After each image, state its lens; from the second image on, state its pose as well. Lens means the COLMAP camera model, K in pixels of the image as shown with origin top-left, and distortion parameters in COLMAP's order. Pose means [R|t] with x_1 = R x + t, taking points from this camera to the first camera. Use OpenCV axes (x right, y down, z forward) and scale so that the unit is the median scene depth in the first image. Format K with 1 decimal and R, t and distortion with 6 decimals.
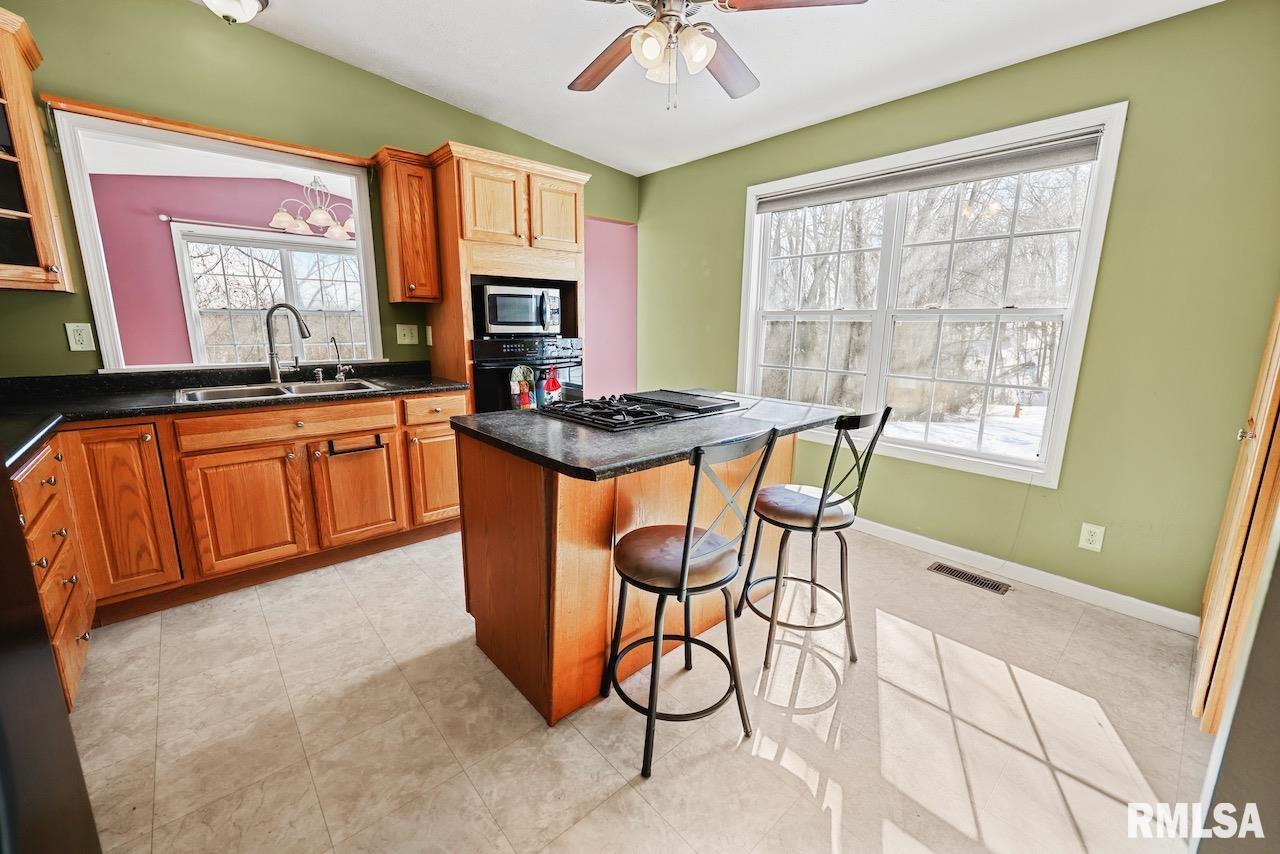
lens RADIAL K [[509.5, 0, 634.2], [0, 509.5, 429.3], [0, 0, 1]] dist [-0.001794, -0.000573]
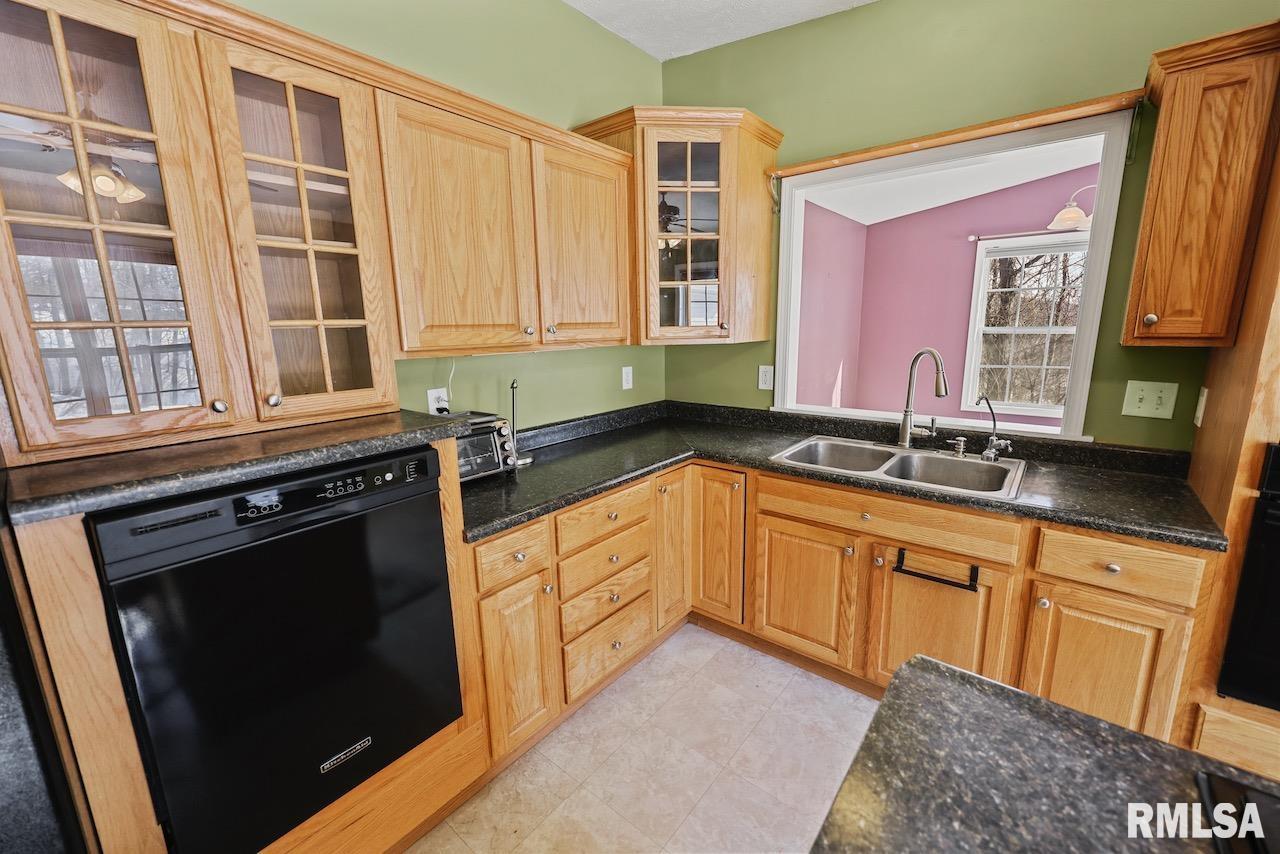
lens RADIAL K [[509.5, 0, 639.5], [0, 509.5, 427.1], [0, 0, 1]] dist [-0.001794, -0.000573]
pose [[0.165169, 0.180062, -0.969689, -0.006753], [-0.183899, 0.971573, 0.149088, -0.167657], [0.968969, 0.153700, 0.193587, 0.455078]]
